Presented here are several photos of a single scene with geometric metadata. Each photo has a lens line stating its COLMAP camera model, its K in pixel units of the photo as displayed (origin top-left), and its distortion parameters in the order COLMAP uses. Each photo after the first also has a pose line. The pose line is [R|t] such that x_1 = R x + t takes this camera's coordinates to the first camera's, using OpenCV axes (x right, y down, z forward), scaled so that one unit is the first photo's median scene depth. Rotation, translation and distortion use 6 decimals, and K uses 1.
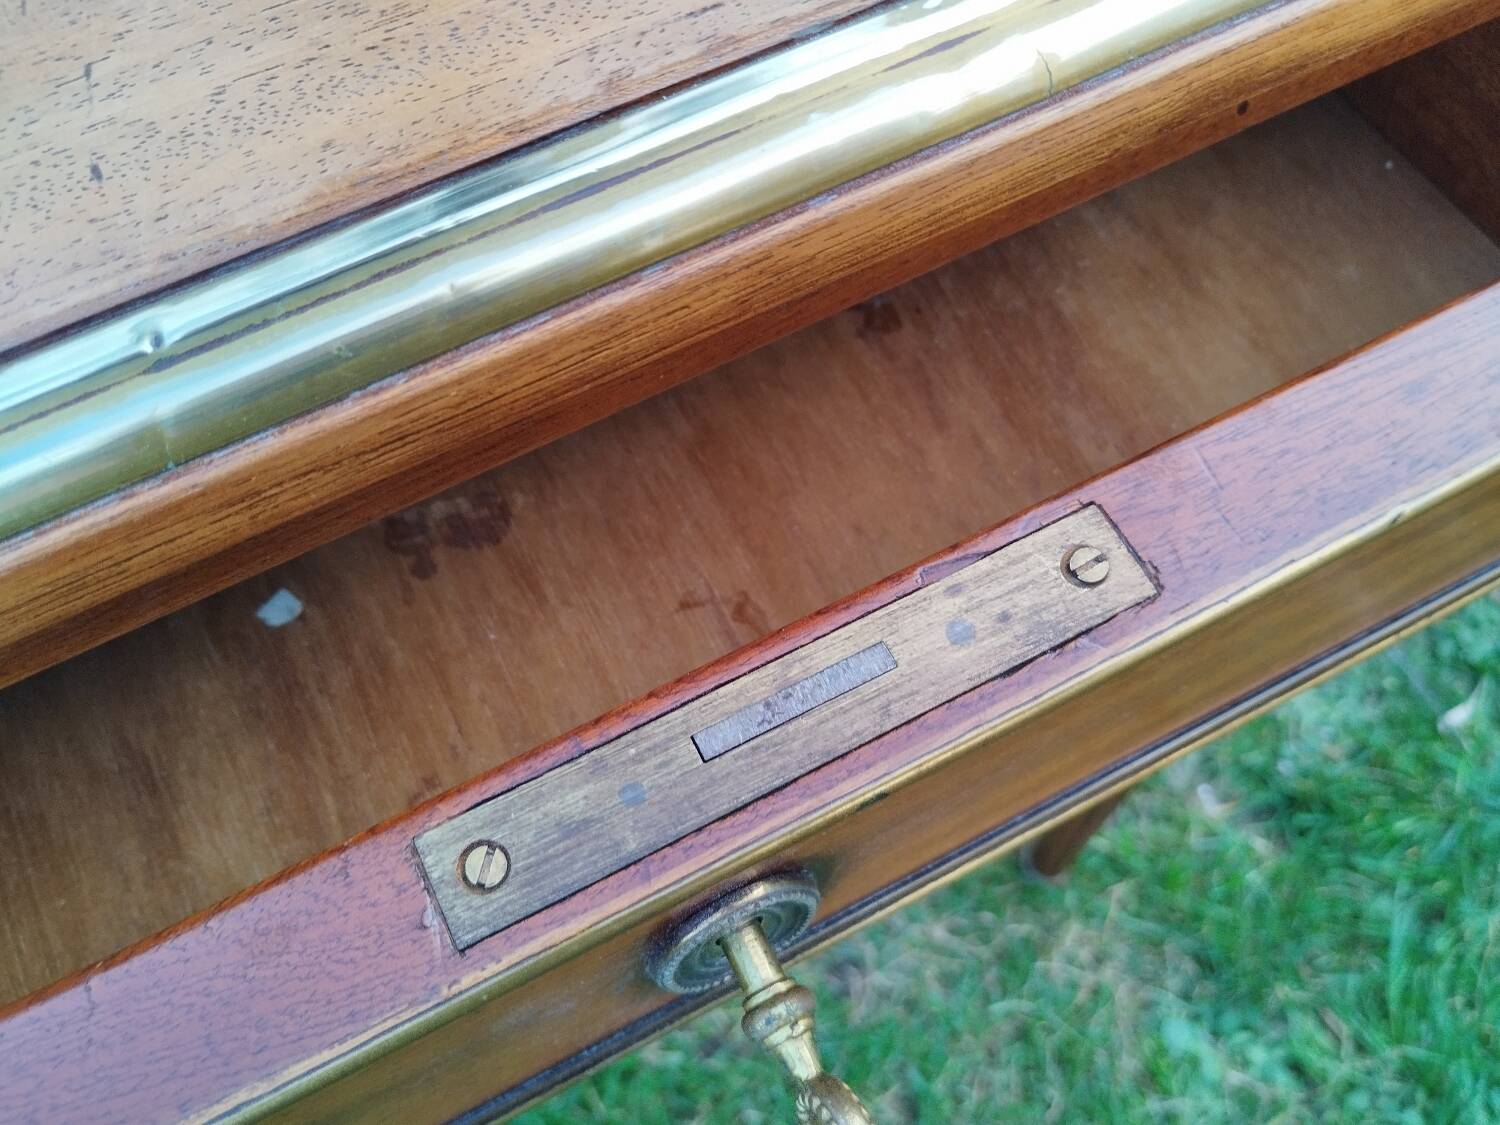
lens RADIAL K [[1287.3, 0, 749.8], [0, 1287.3, 545.3], [0, 0, 1]] dist [0.057775, -0.099607]
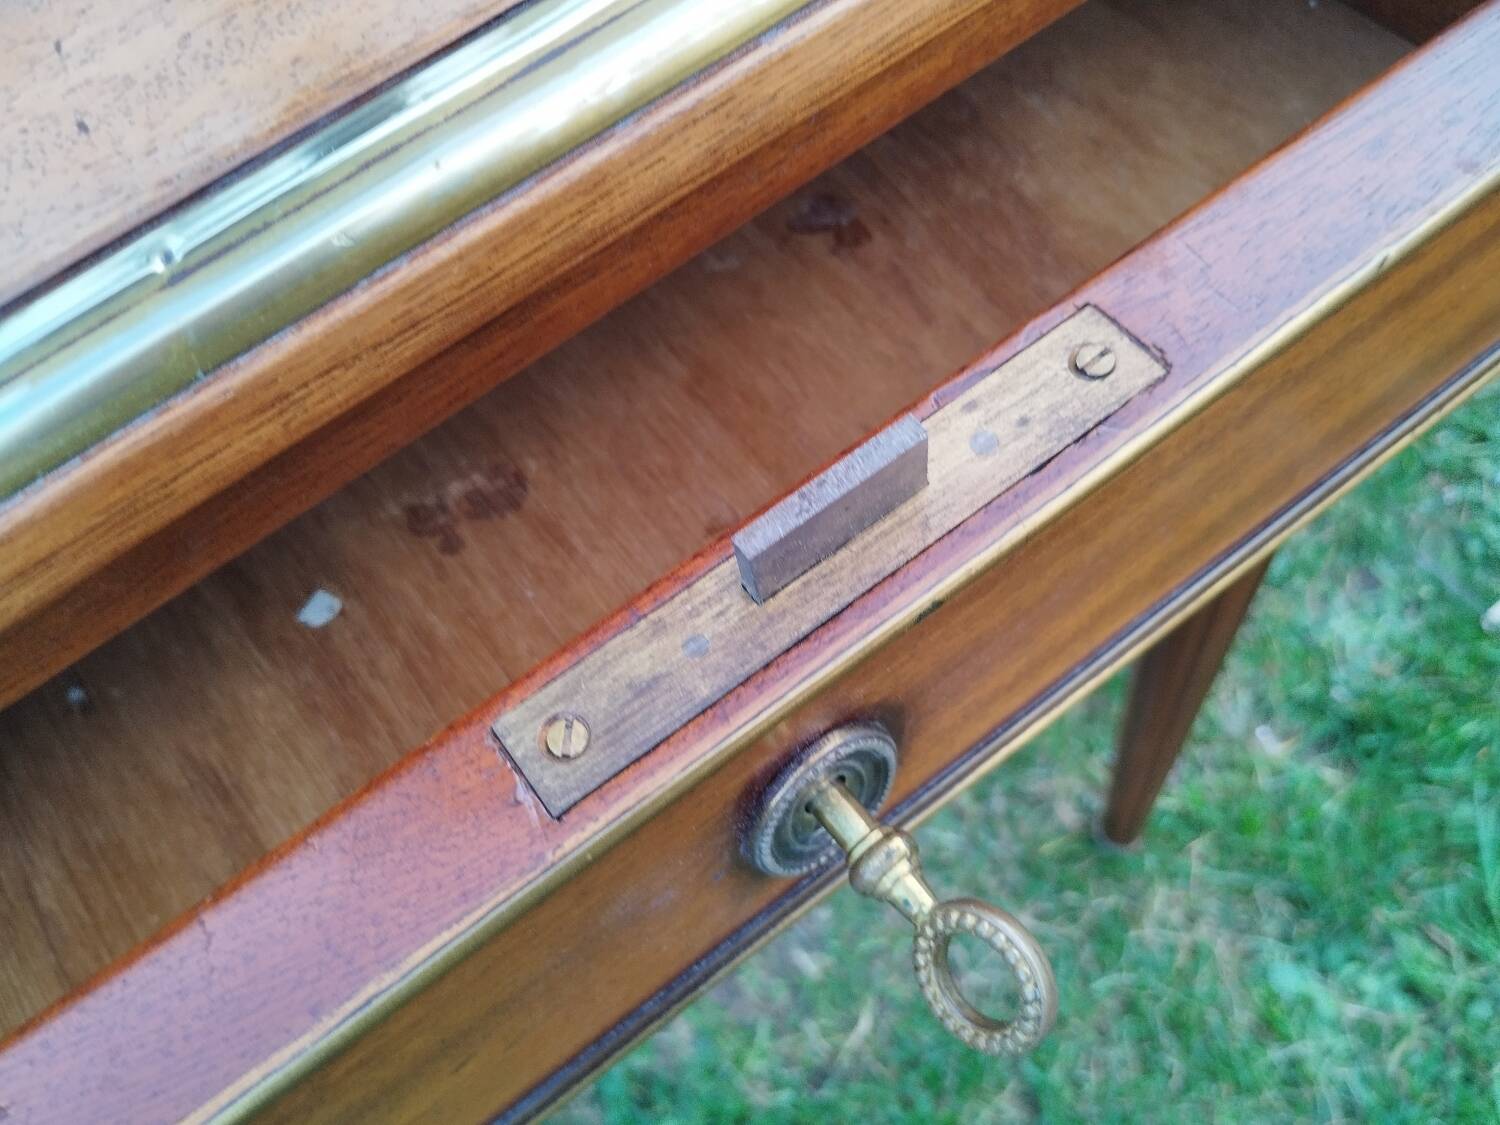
lens RADIAL K [[1303.2, 0, 750.0], [0, 1303.2, 562.5], [0, 0, 1]] dist [0.059282, -0.103849]
pose [[0.983168, -0.182693, -0.001838, -0.032617], [0.182431, 0.982207, -0.044584, 0.168305], [0.009950, 0.043498, 0.999004, -0.026874]]
